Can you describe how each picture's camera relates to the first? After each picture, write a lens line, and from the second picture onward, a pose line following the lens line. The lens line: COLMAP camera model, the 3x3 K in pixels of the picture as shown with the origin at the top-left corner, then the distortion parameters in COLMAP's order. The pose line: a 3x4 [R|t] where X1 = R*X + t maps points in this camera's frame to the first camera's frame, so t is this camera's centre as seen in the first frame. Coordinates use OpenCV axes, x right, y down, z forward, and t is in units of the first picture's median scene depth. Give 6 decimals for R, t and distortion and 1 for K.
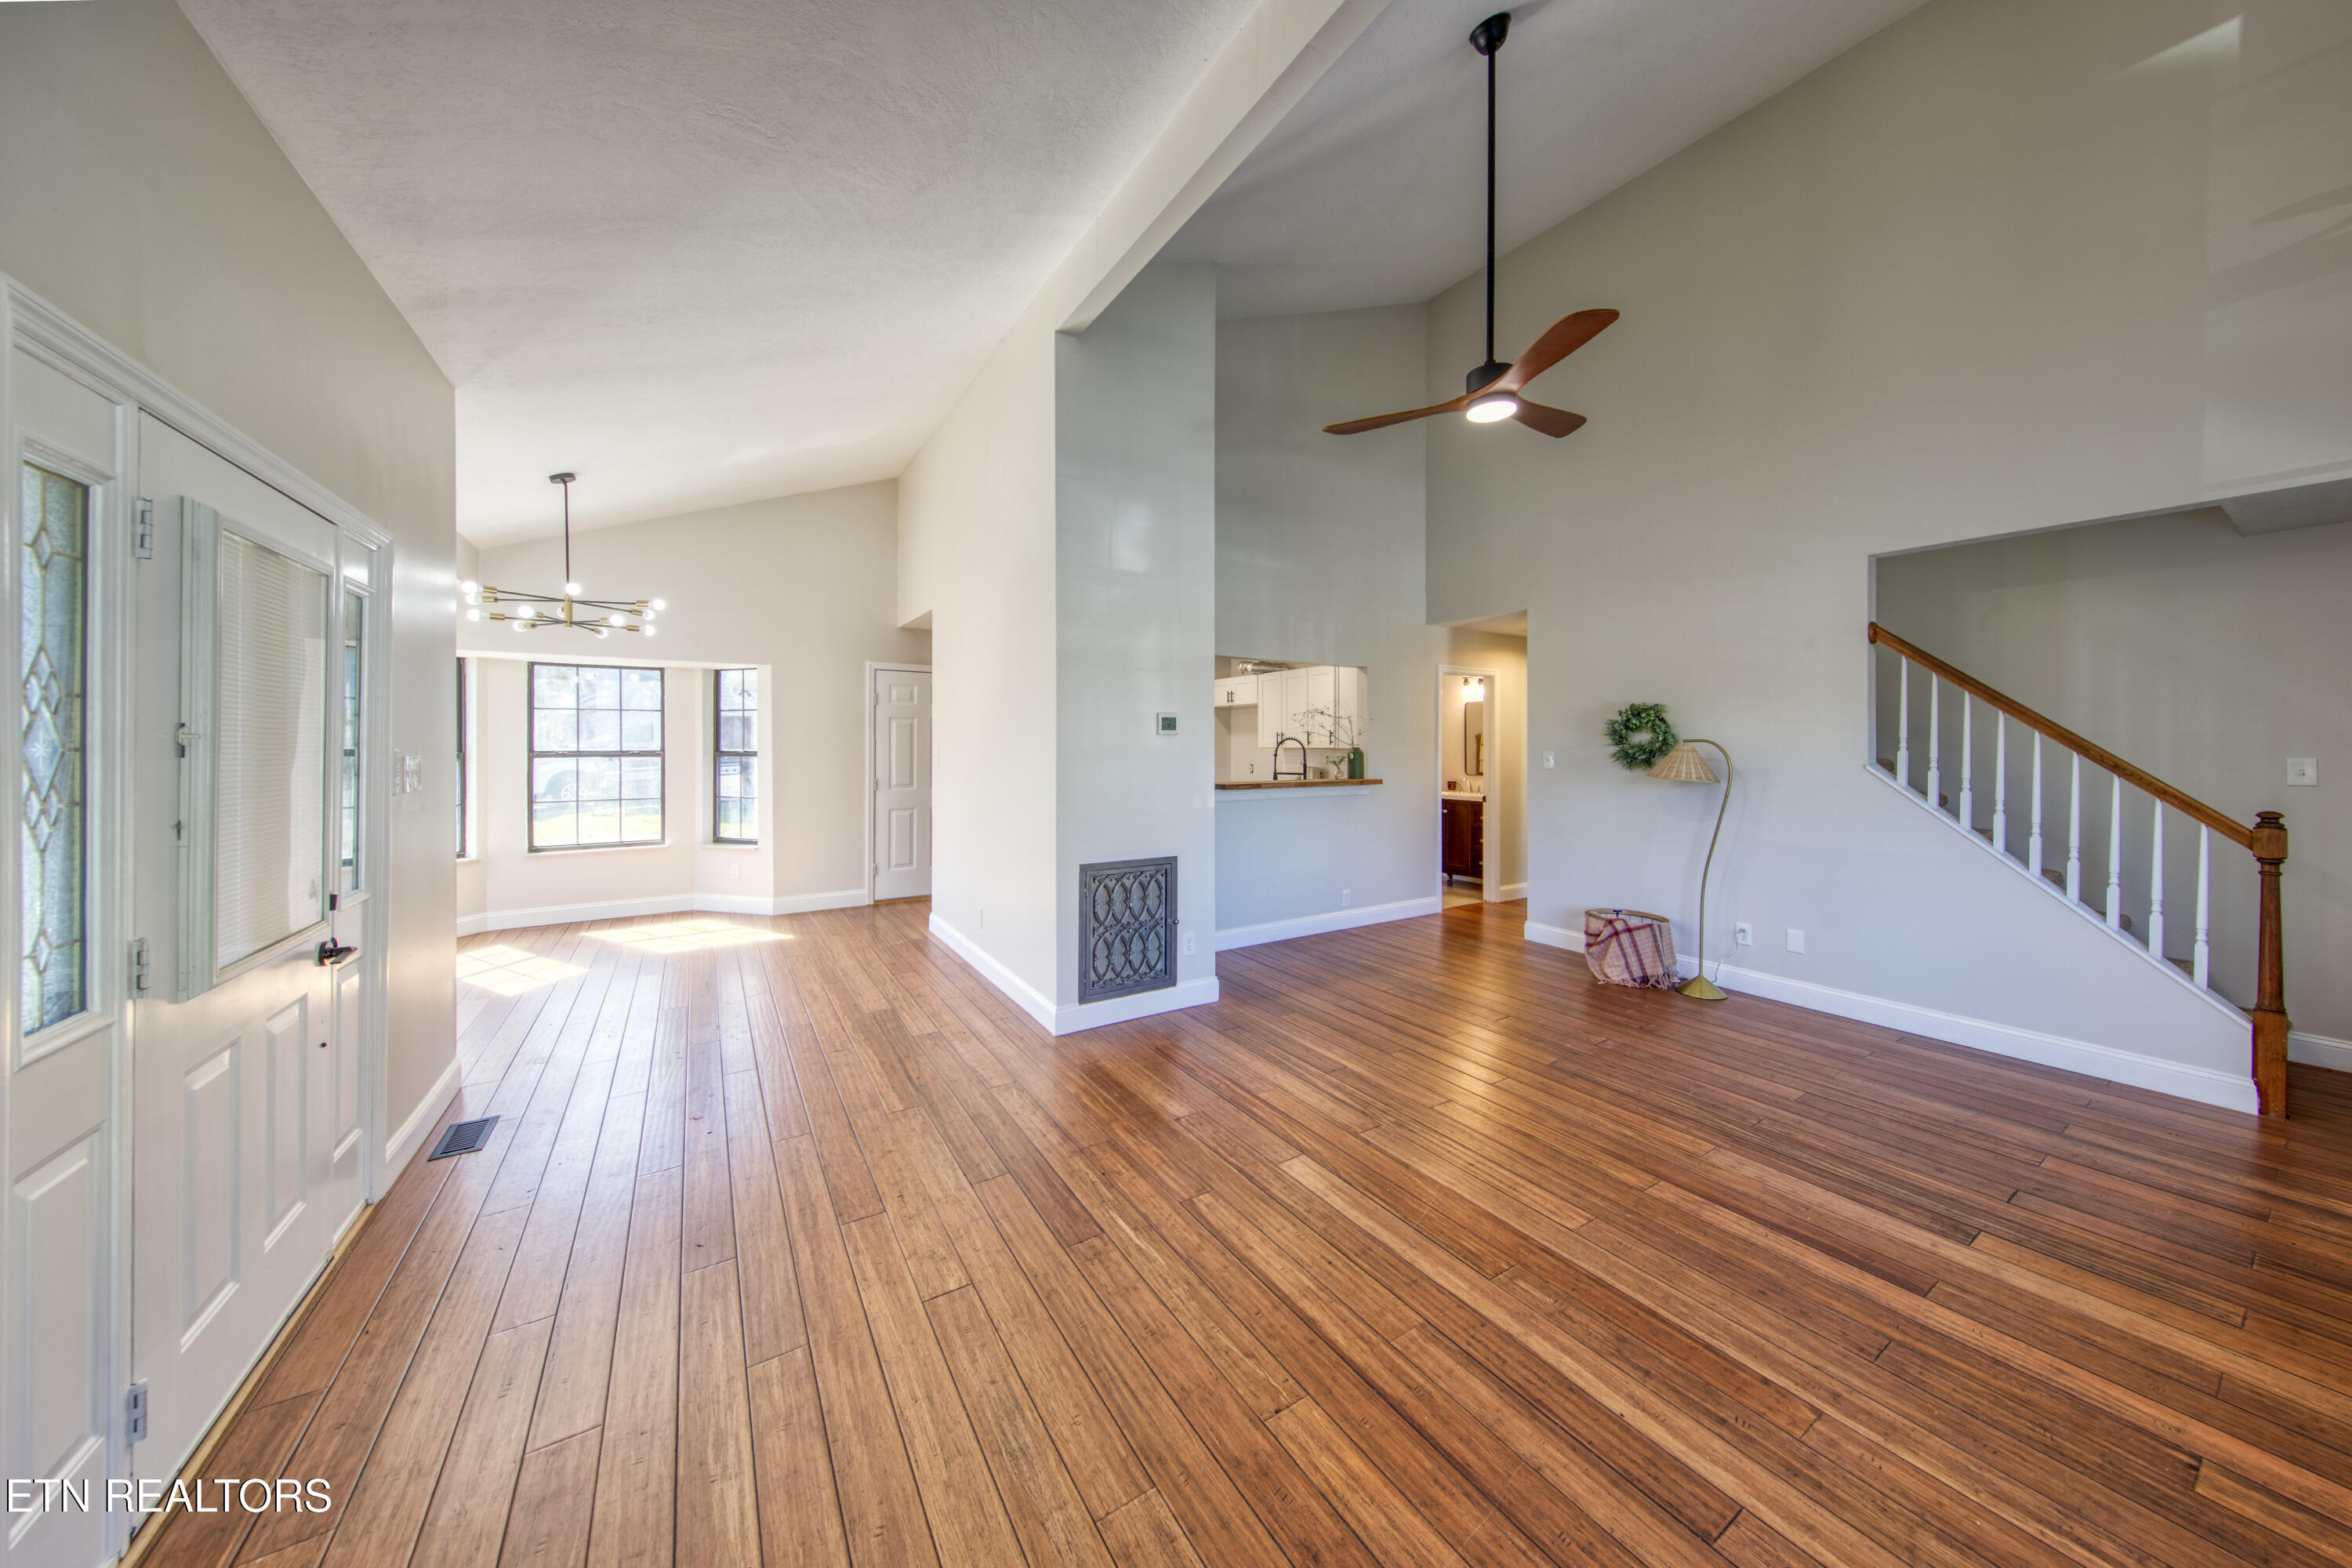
lens RADIAL K [[766.9, 0, 1211.5], [0, 766.9, 739.7], [0, 0, 1]] dist [0.008887, -0.001288]
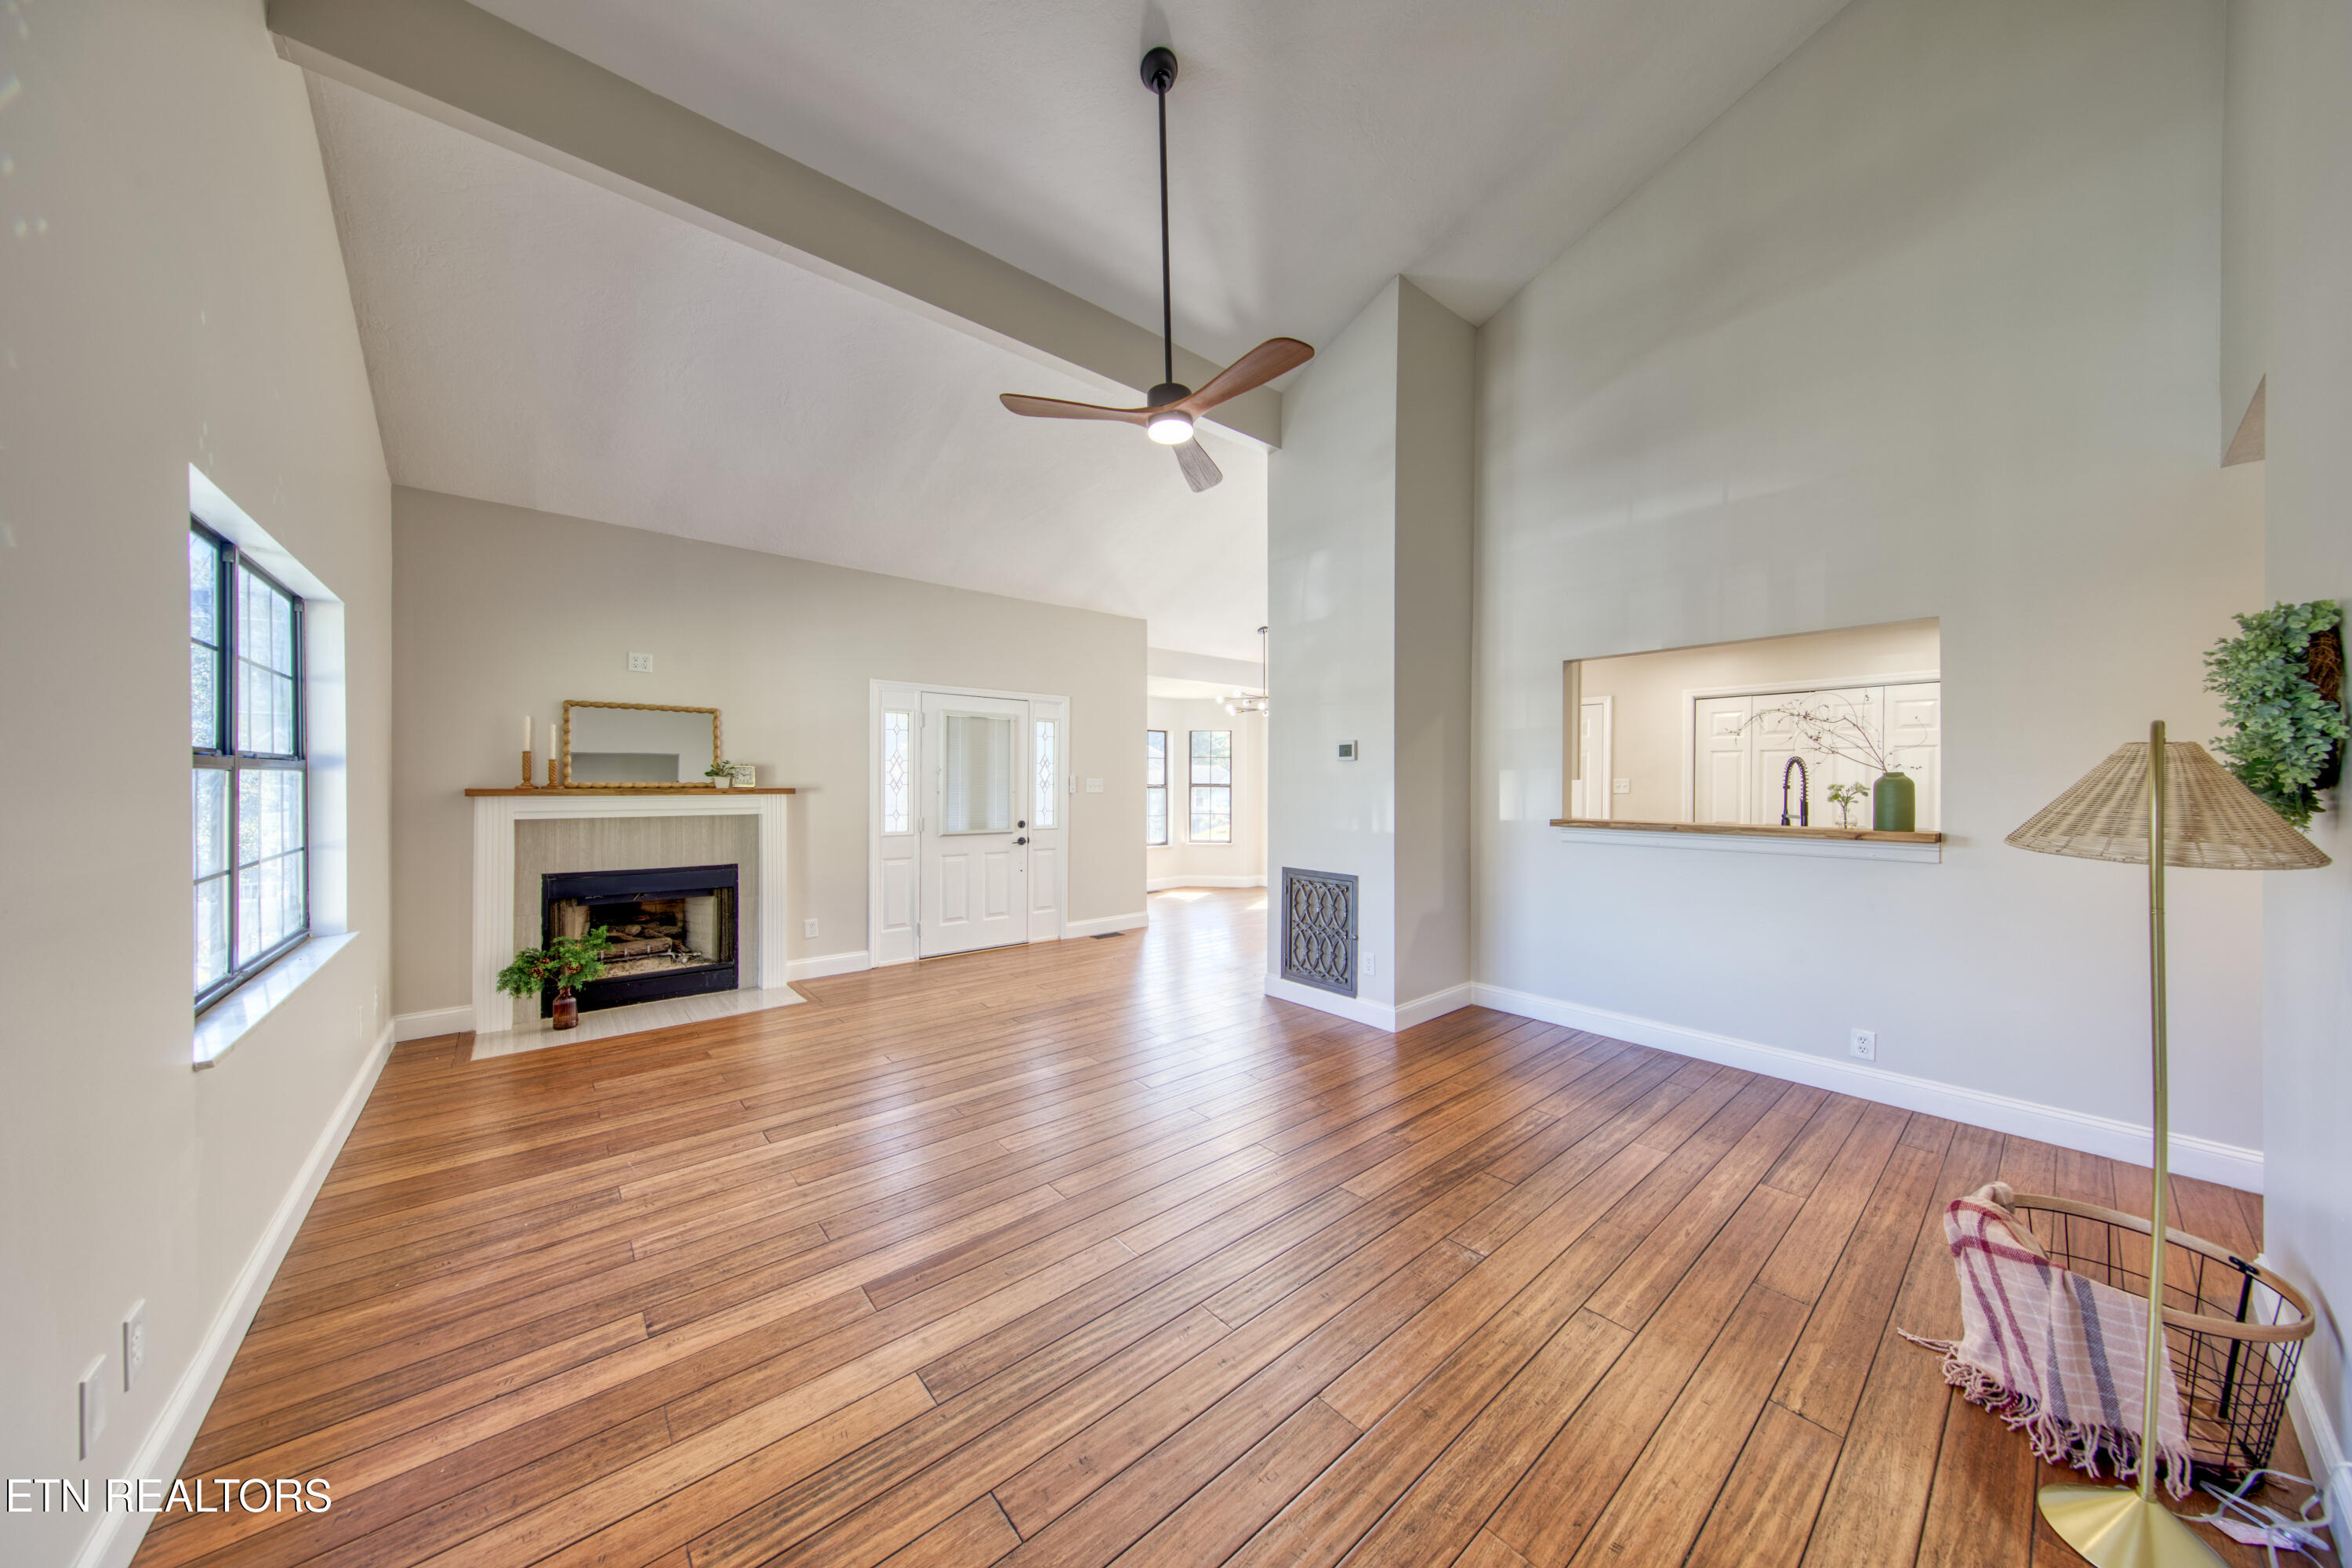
lens RADIAL K [[766.9, 0, 1187.7], [0, 766.9, 789.5], [0, 0, 1]] dist [0.008887, -0.001288]
pose [[0.122661, 0.005410, -0.992434, 1.430648], [0.001177, 0.999984, 0.005597, 0.039808], [0.992448, -0.001855, 0.122652, 0.941423]]
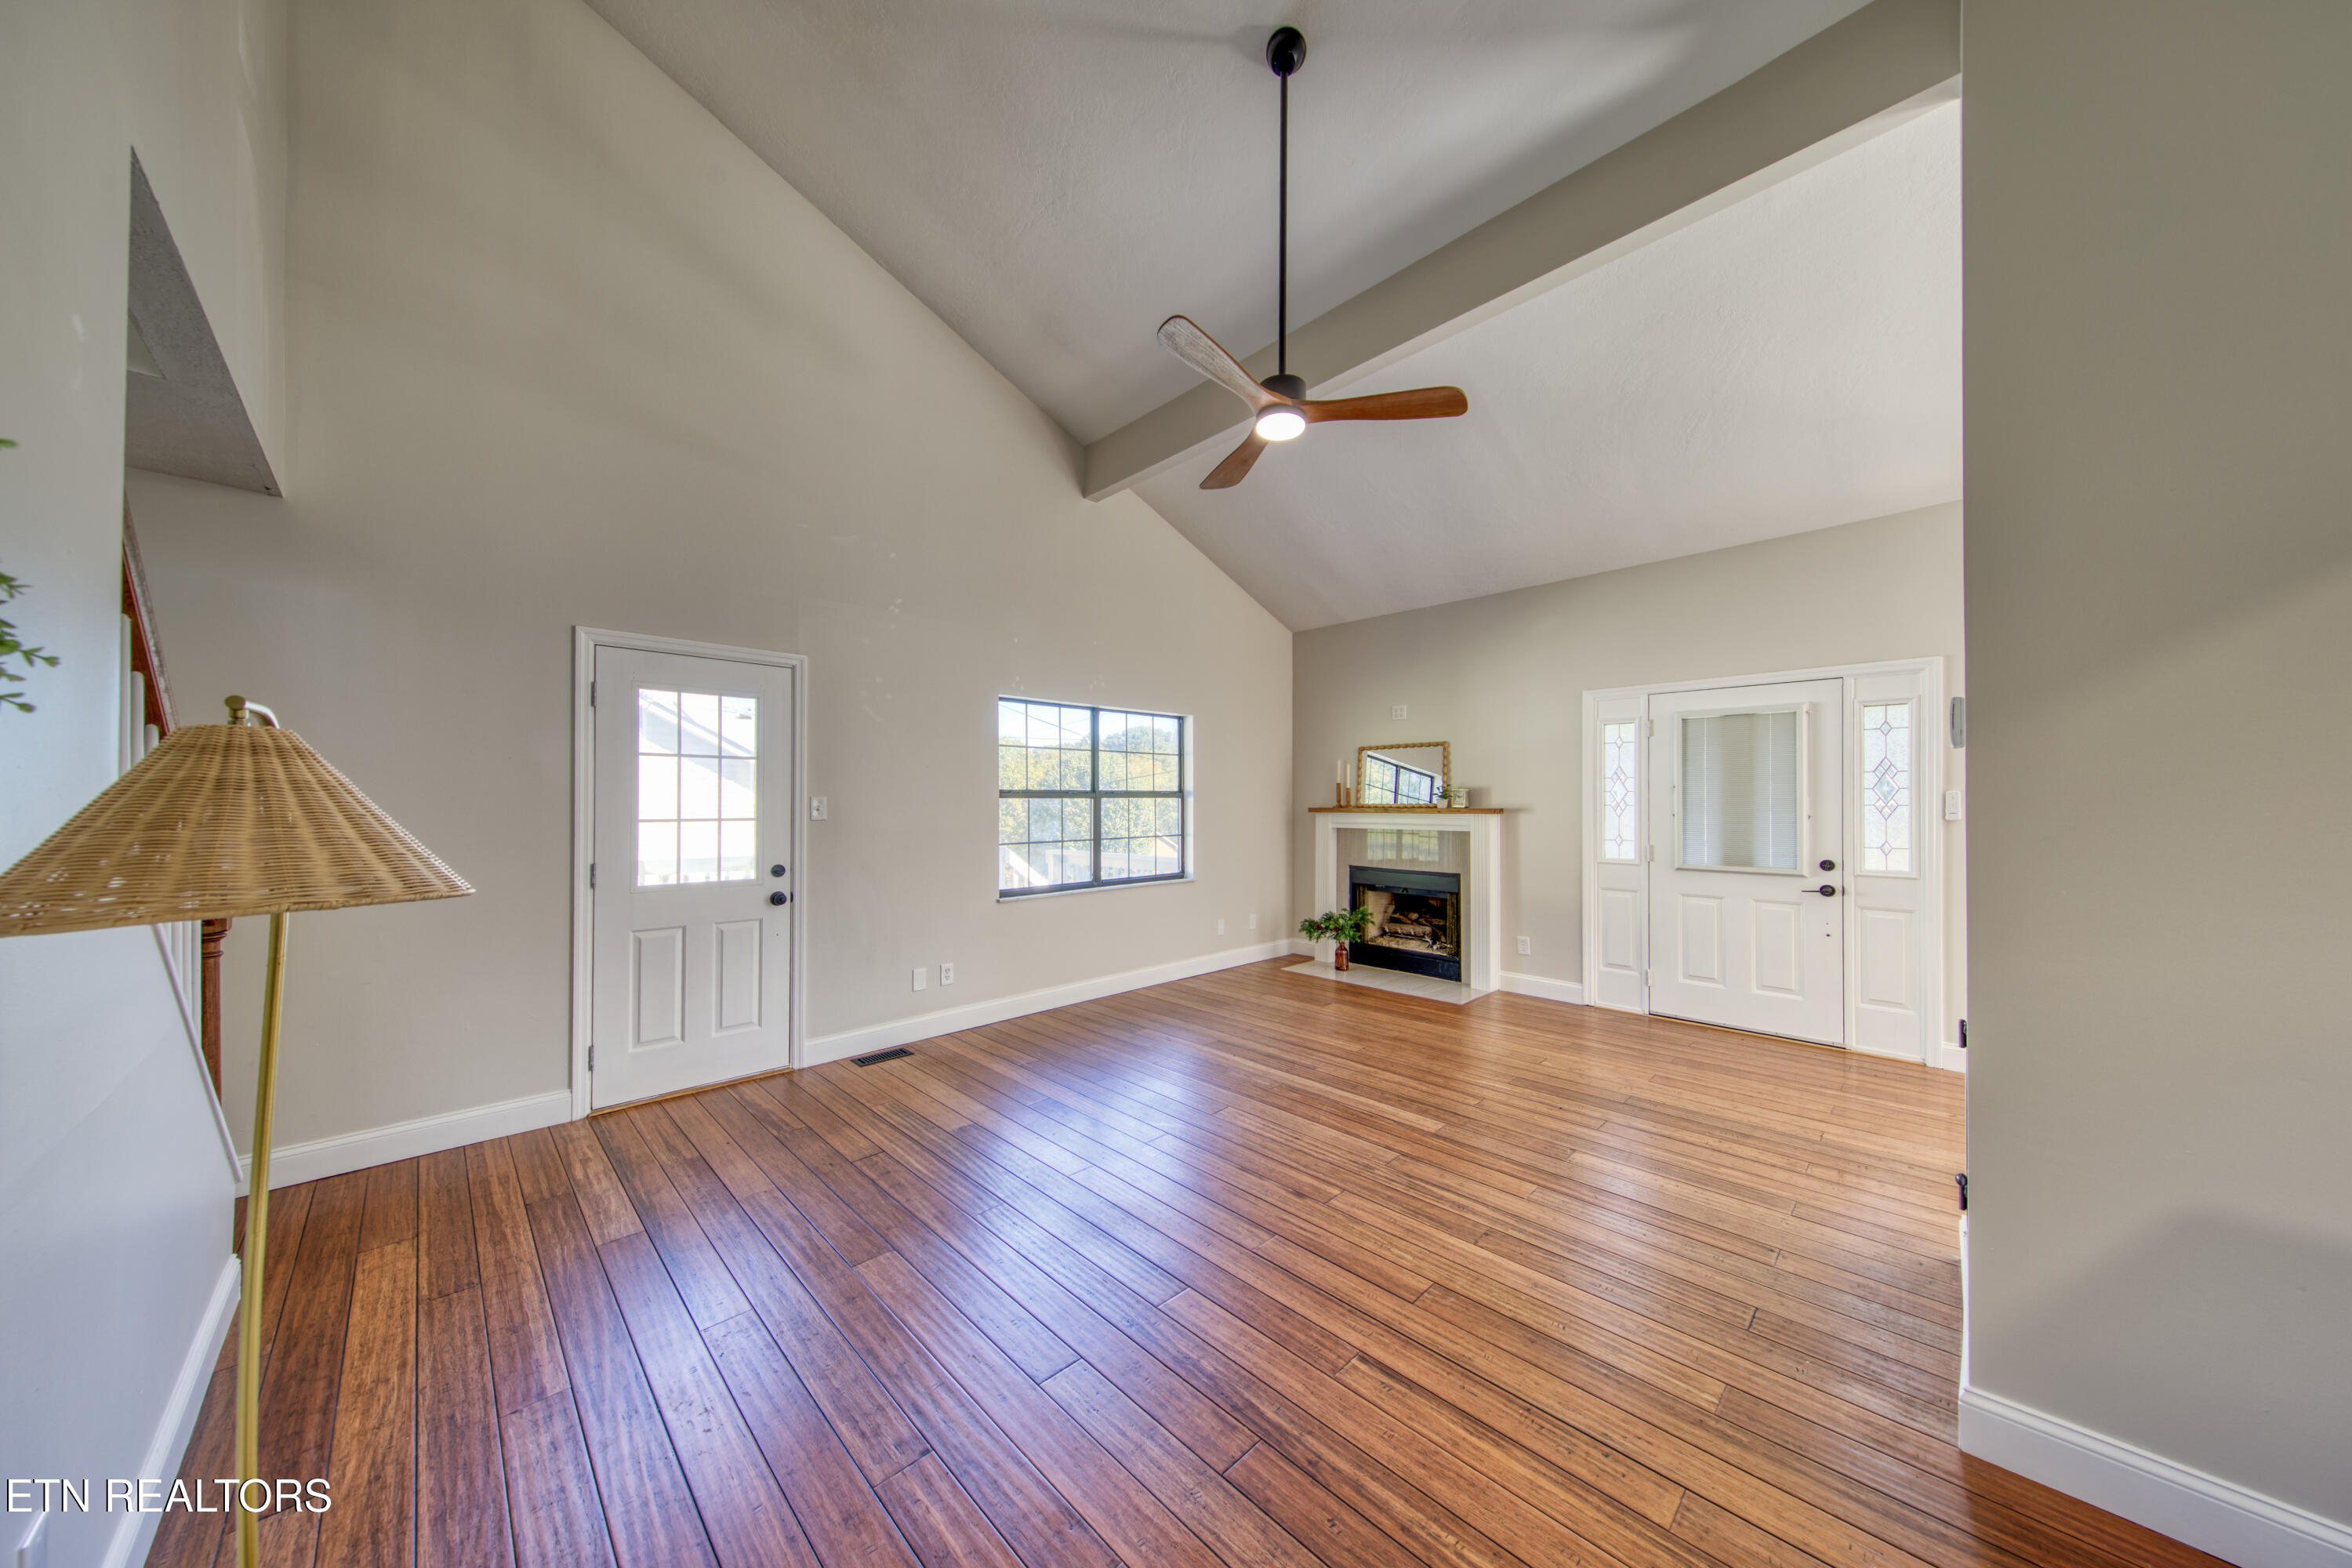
lens RADIAL K [[766.9, 0, 1153.3], [0, 766.9, 793.8], [0, 0, 1]] dist [0.008887, -0.001288]
pose [[-0.986110, -0.004887, -0.166021, 0.704400], [-0.002588, 0.999898, -0.014060, 0.037786], [0.166073, -0.013435, -0.986022, 1.996085]]
